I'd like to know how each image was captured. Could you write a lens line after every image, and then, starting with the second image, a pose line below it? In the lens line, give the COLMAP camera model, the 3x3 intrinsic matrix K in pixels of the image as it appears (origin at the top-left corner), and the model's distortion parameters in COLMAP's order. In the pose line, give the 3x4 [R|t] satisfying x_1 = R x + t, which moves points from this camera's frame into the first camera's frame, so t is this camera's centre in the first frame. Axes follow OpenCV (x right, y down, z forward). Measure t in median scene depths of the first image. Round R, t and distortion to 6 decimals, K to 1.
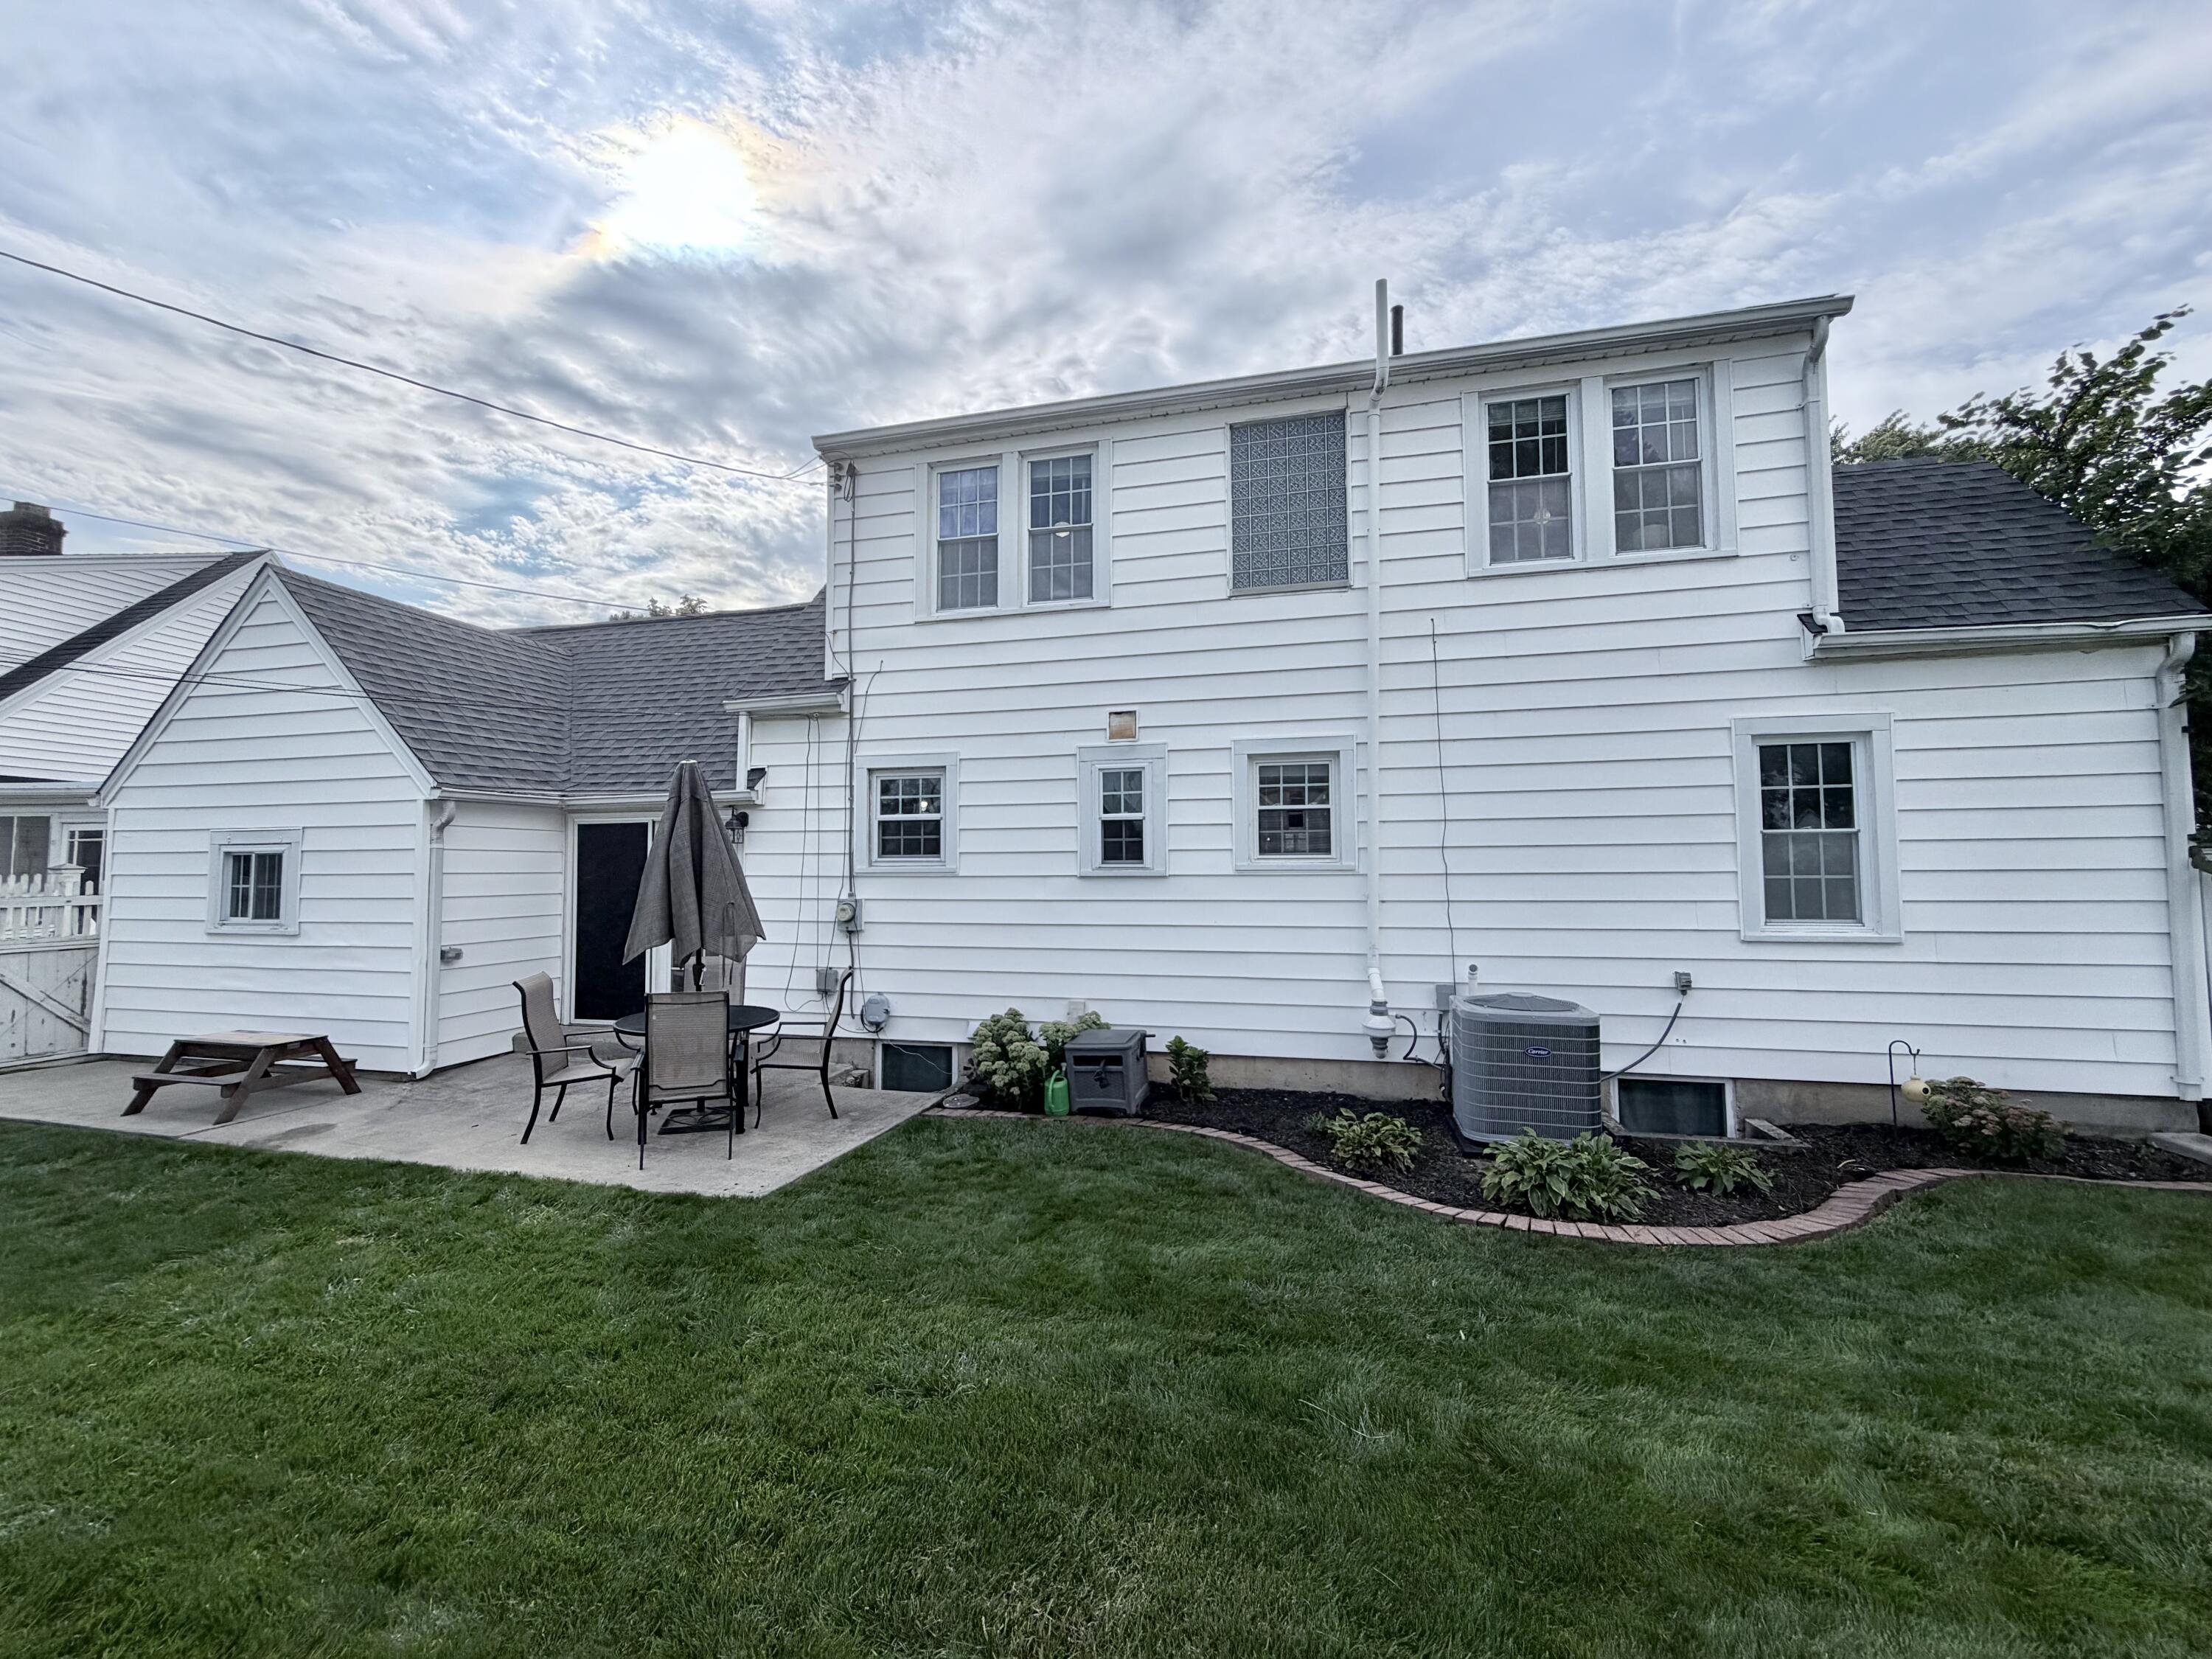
lens RADIAL K [[902.8, 0, 1106.0], [0, 902.8, 829.5], [0, 0, 1]] dist [-0.000347, -0.000015]
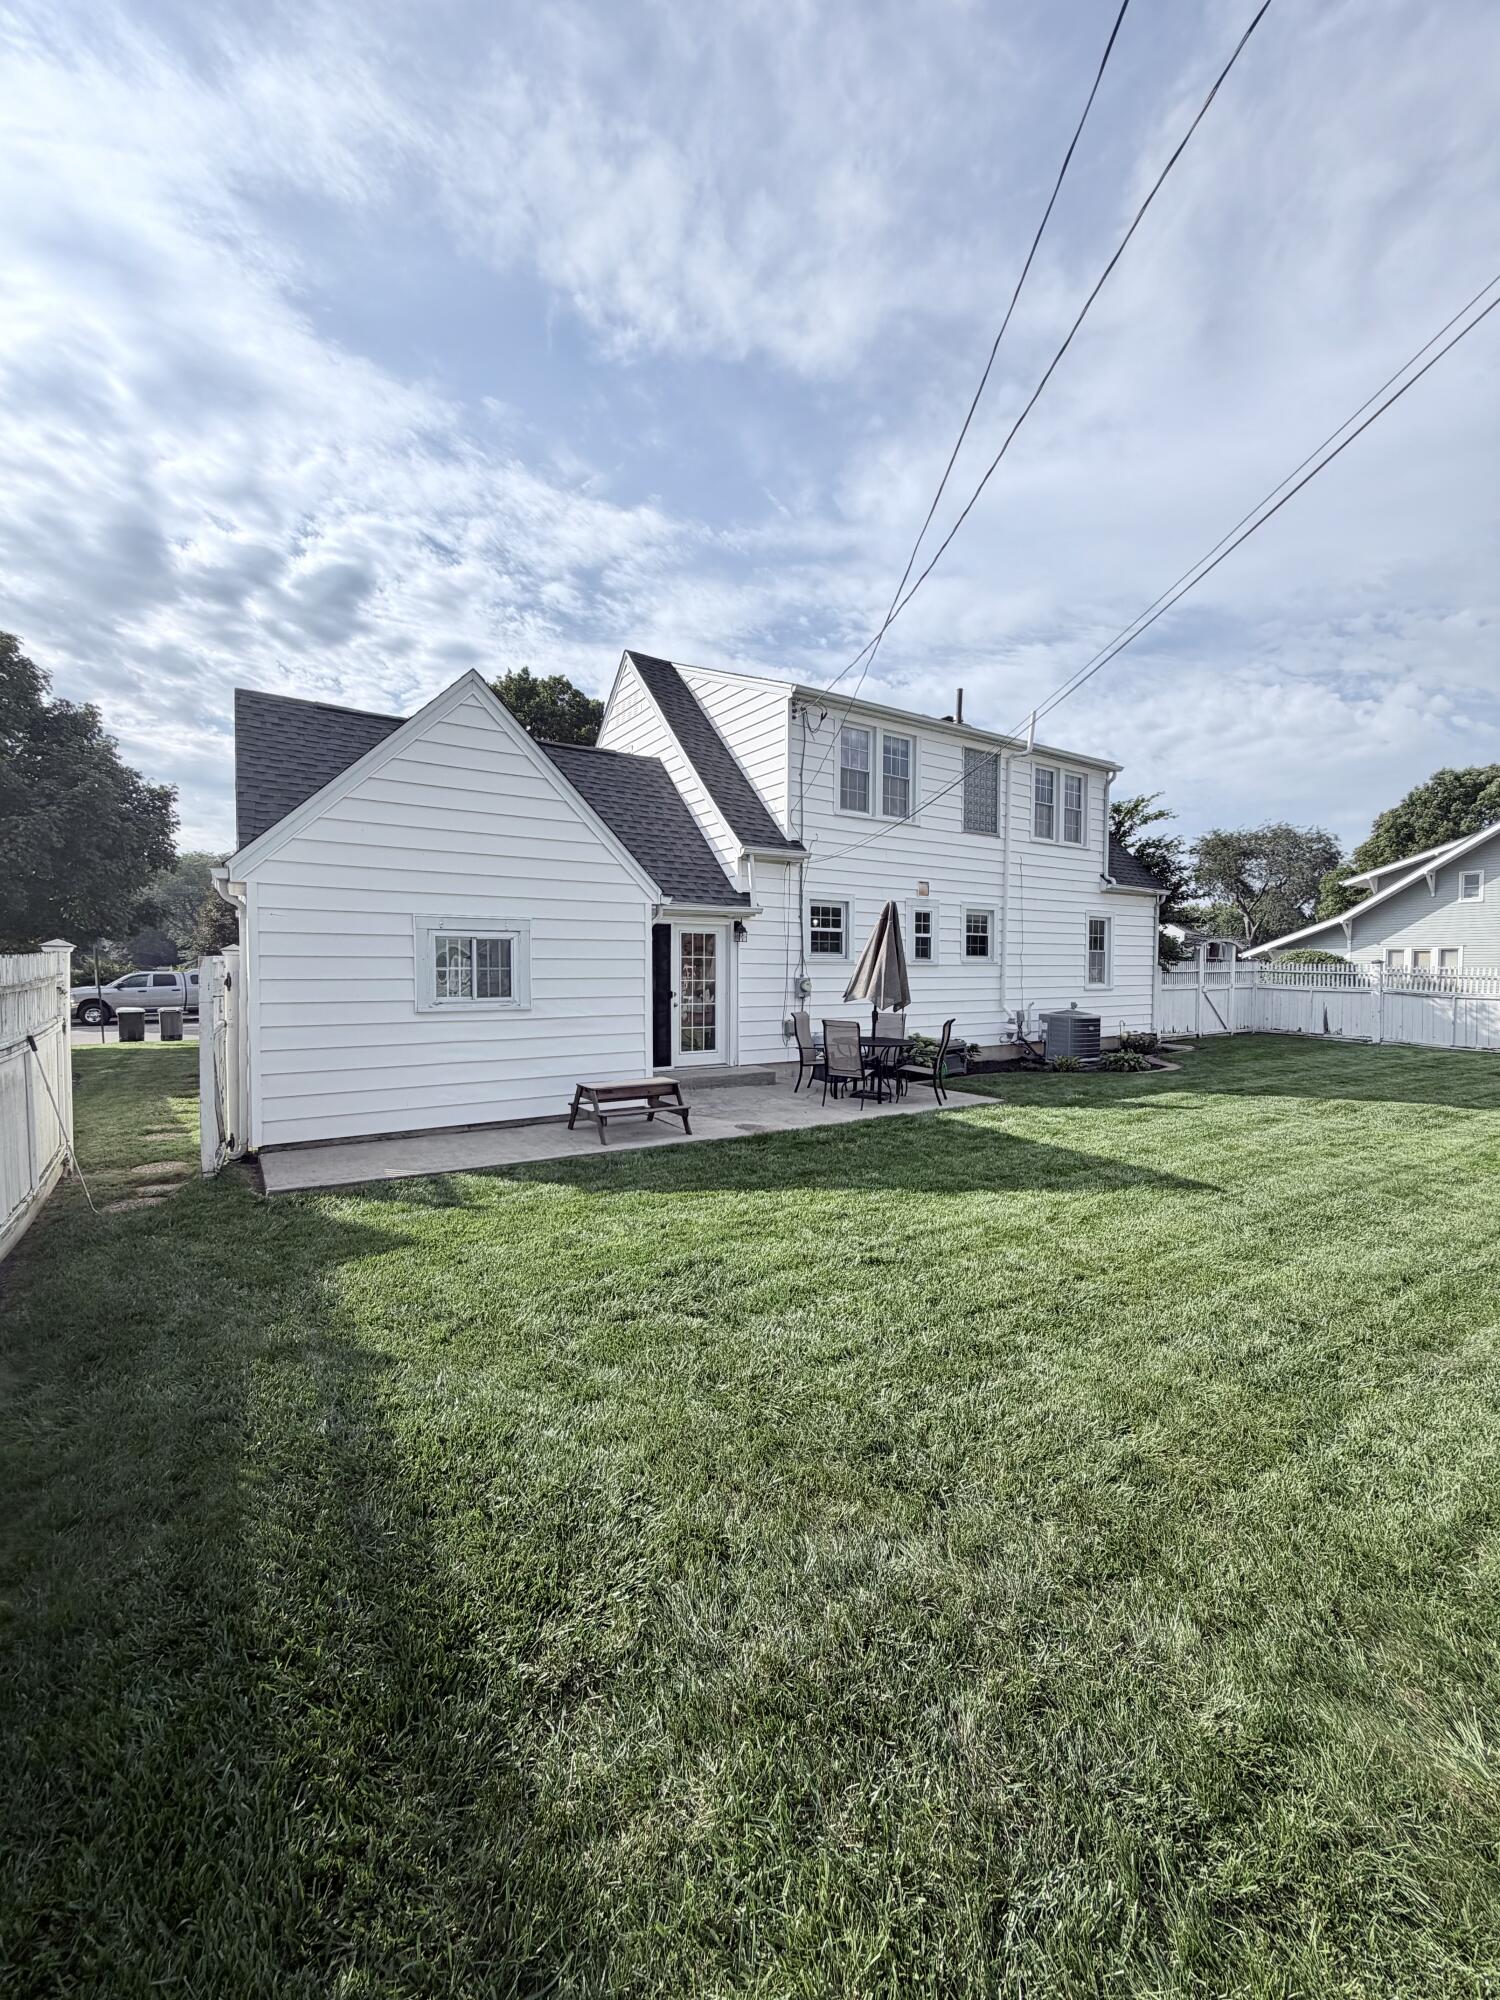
lens RADIAL K [[816.3, 0, 750.0], [0, 816.3, 1000.0], [0, 0, 1]] dist [-0.000347, -0.000015]
pose [[0.667976, -0.024364, 0.743784, -1.573660], [-0.047235, 0.996061, 0.075048, 0.010230], [-0.742682, -0.085263, 0.664194, 0.073647]]
